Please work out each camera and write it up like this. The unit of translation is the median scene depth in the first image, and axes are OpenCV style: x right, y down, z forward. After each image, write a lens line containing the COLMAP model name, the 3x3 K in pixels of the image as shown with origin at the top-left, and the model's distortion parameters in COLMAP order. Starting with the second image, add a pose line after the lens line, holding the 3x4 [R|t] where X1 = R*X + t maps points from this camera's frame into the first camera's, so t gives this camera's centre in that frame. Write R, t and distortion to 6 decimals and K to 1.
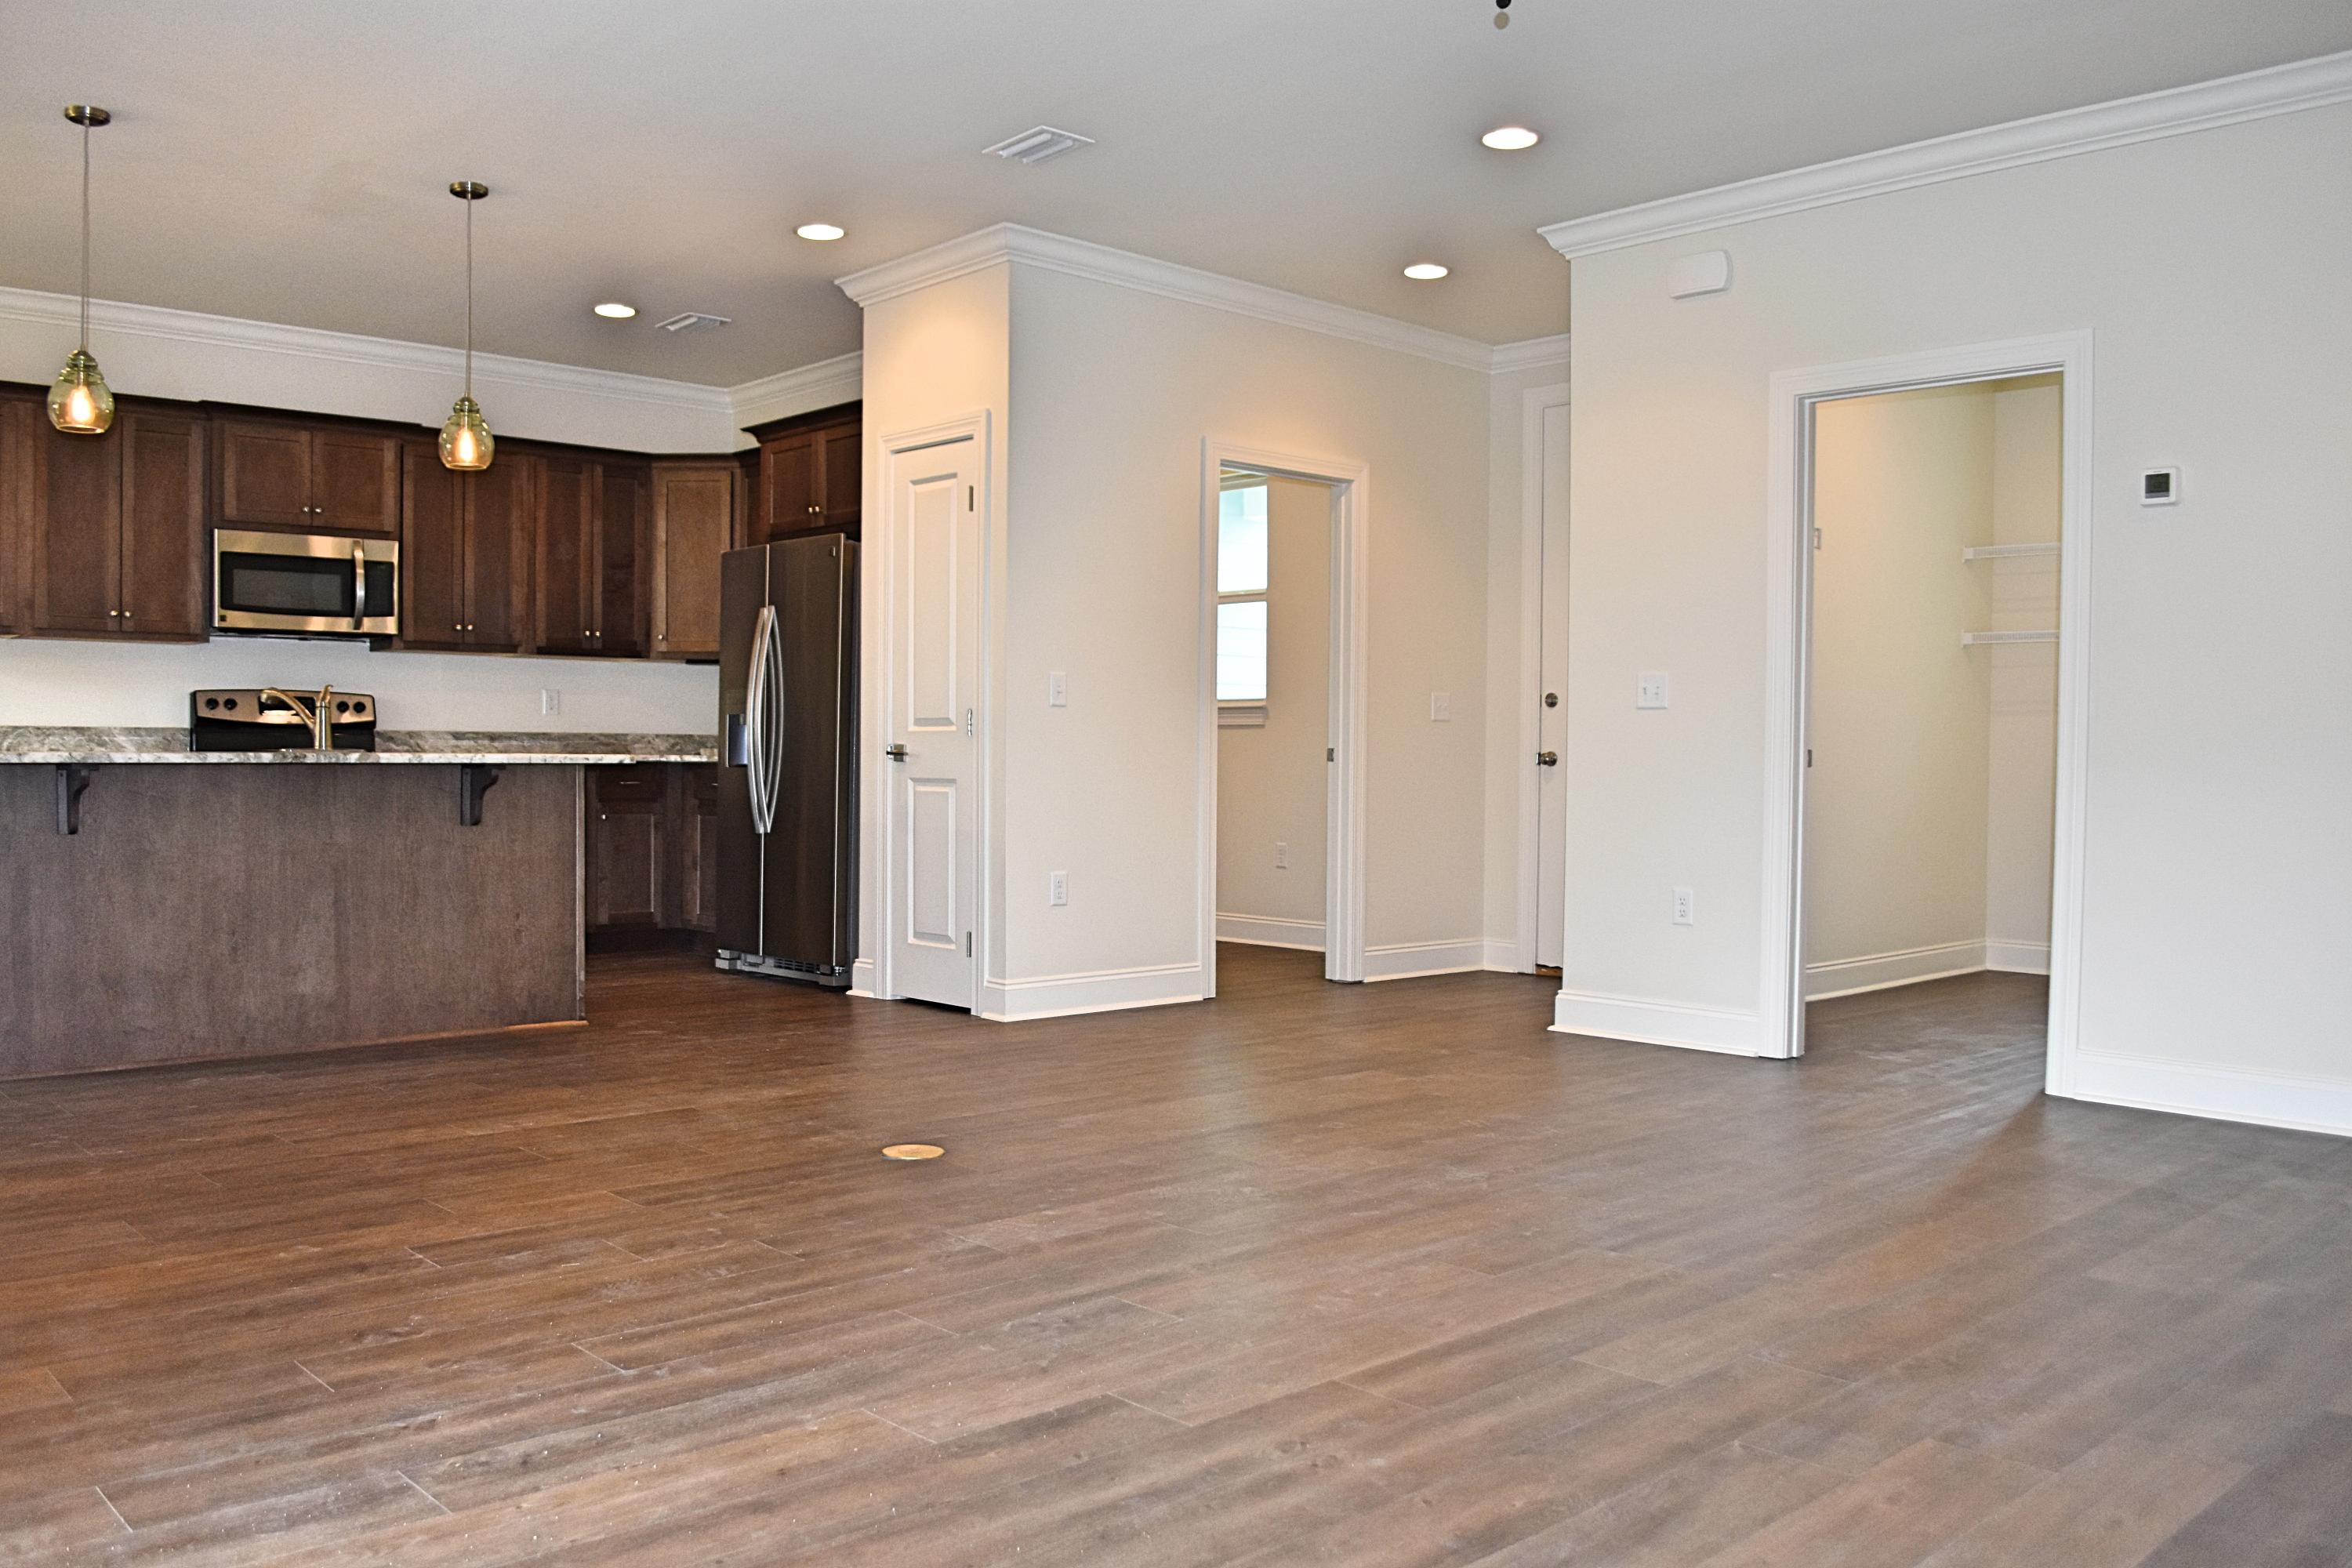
lens RADIAL K [[1850.9, 0, 1093.3], [0, 1850.9, 787.6], [0, 0, 1]] dist [-0.069981, -0.000055]
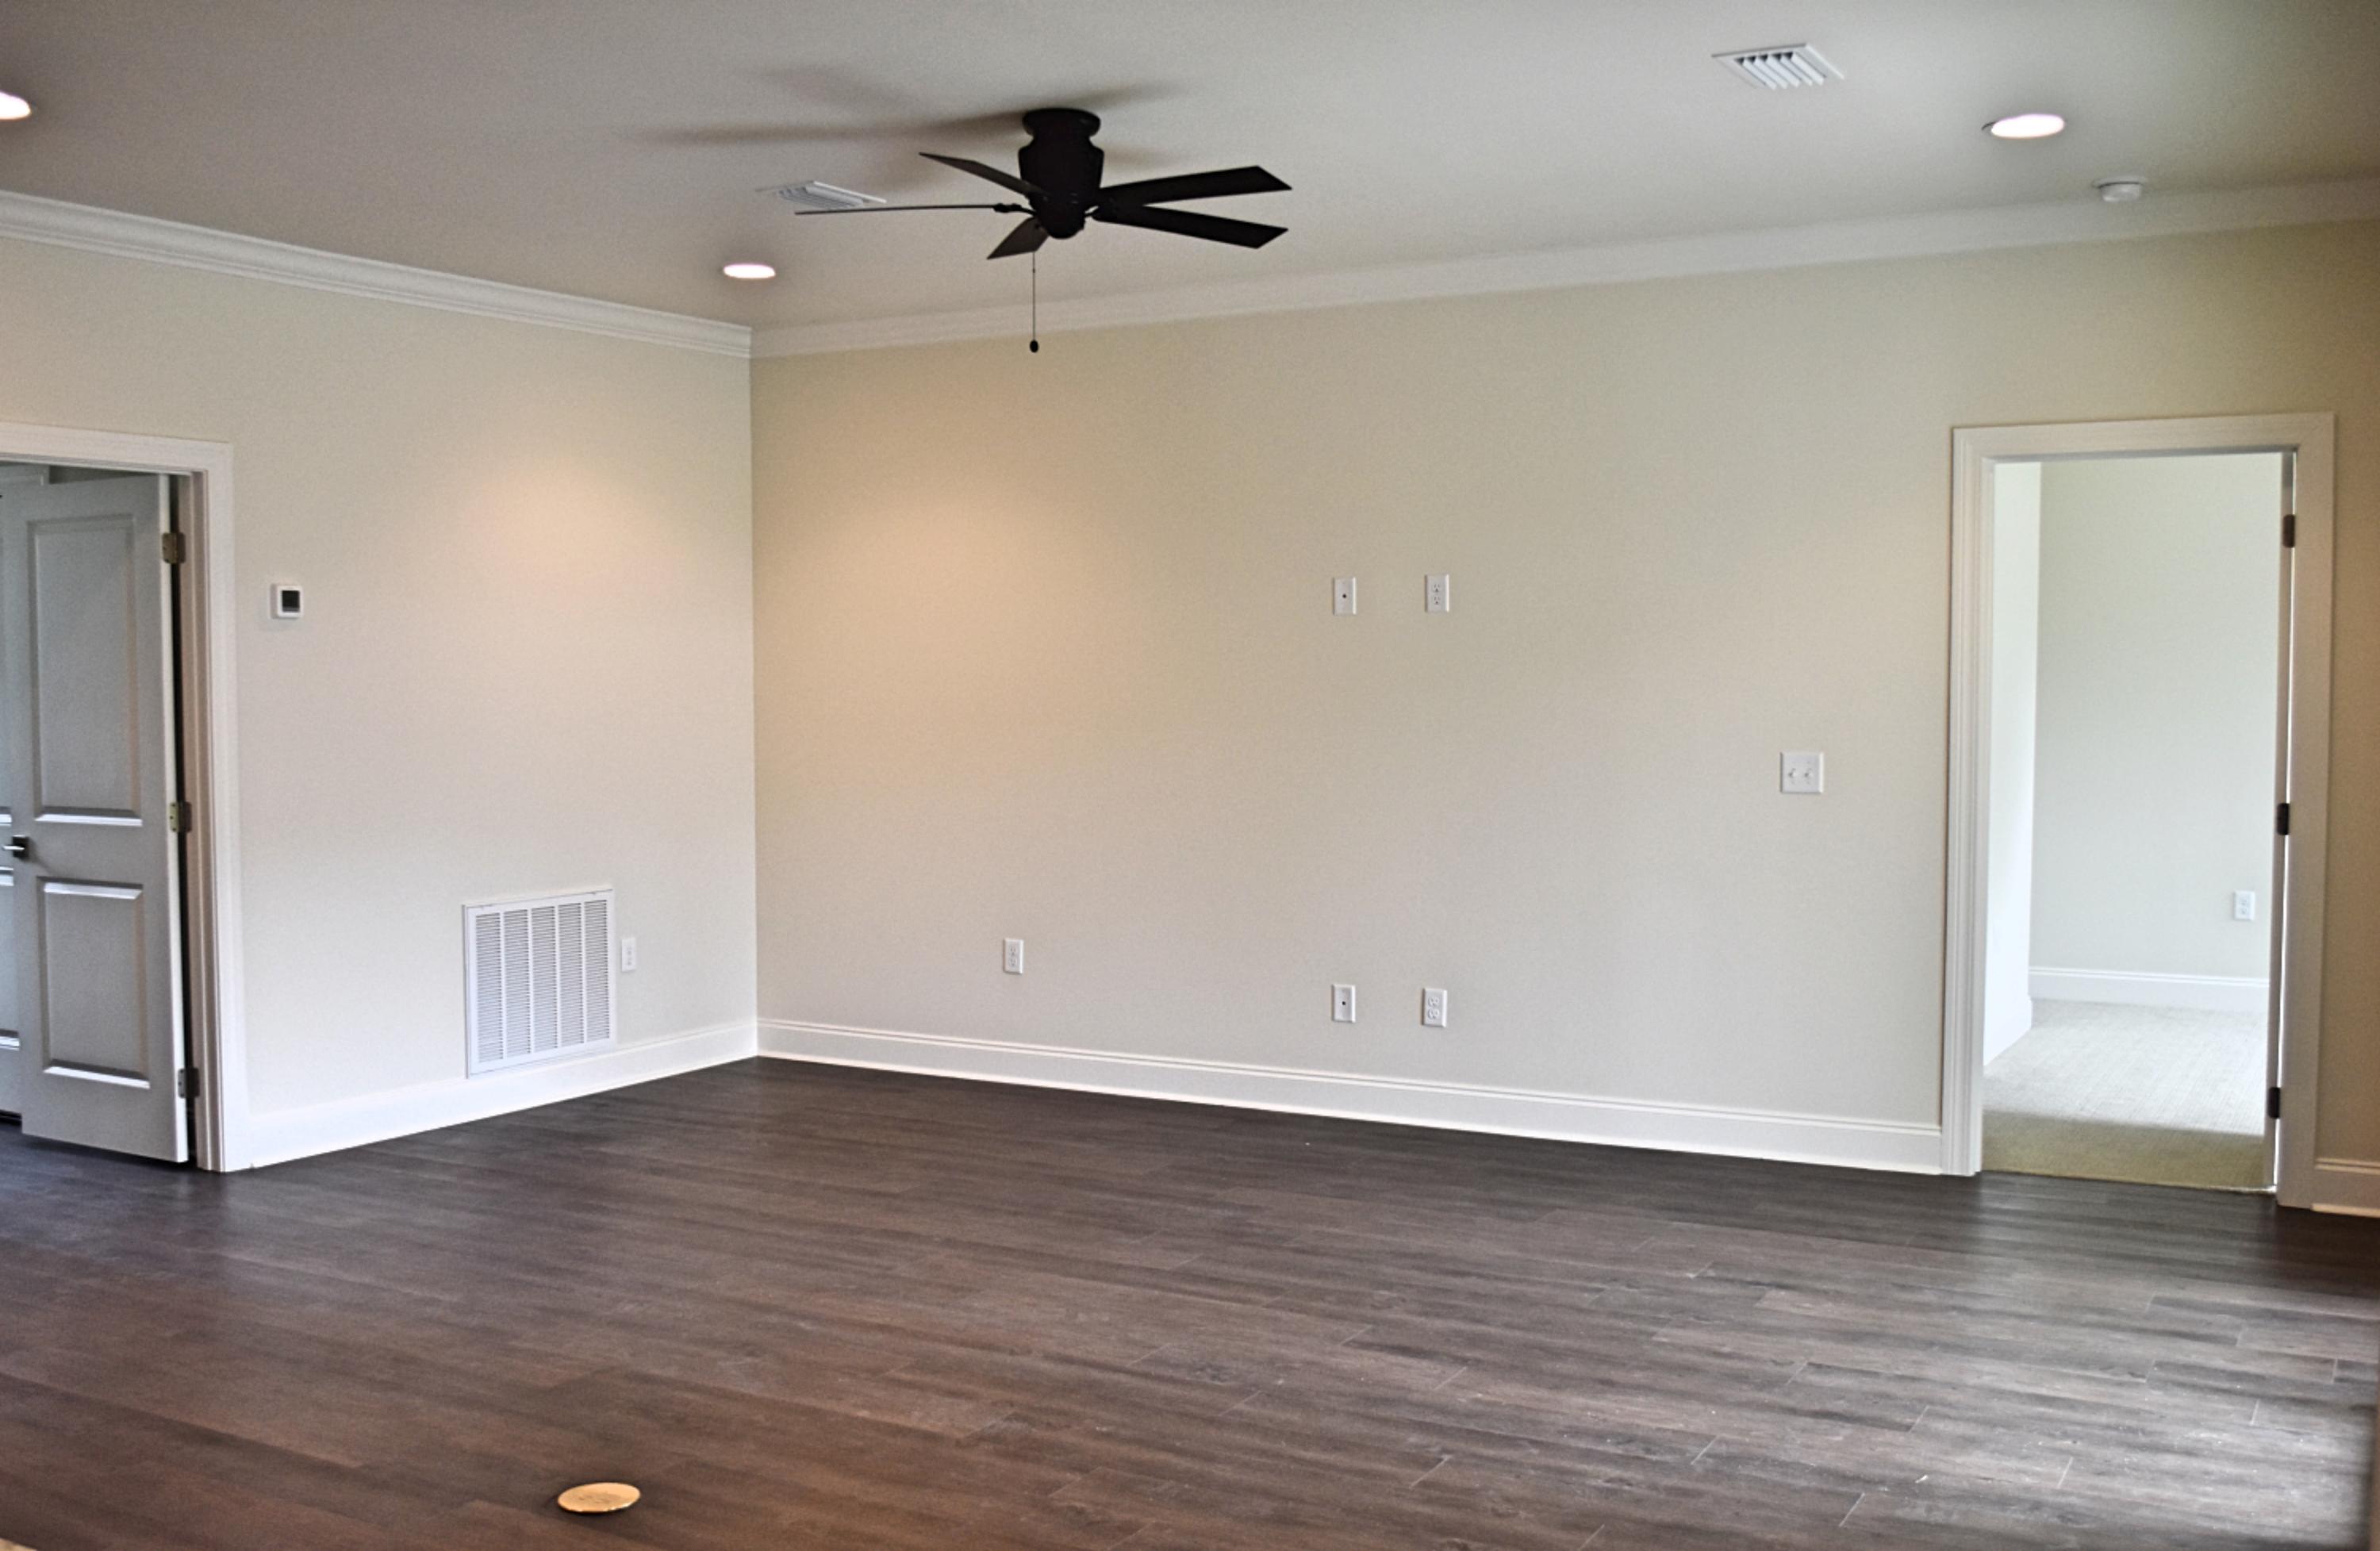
lens RADIAL K [[2348.1, 0, 1190.0], [0, 2348.1, 775.5], [0, 0, 1]] dist [-0.070912, -0.001449]
pose [[-0.327846, -0.051017, 0.943353, -1.580184], [0.020491, 0.997922, 0.061089, -0.230349], [-0.944509, 0.039358, -0.326119, 1.575181]]
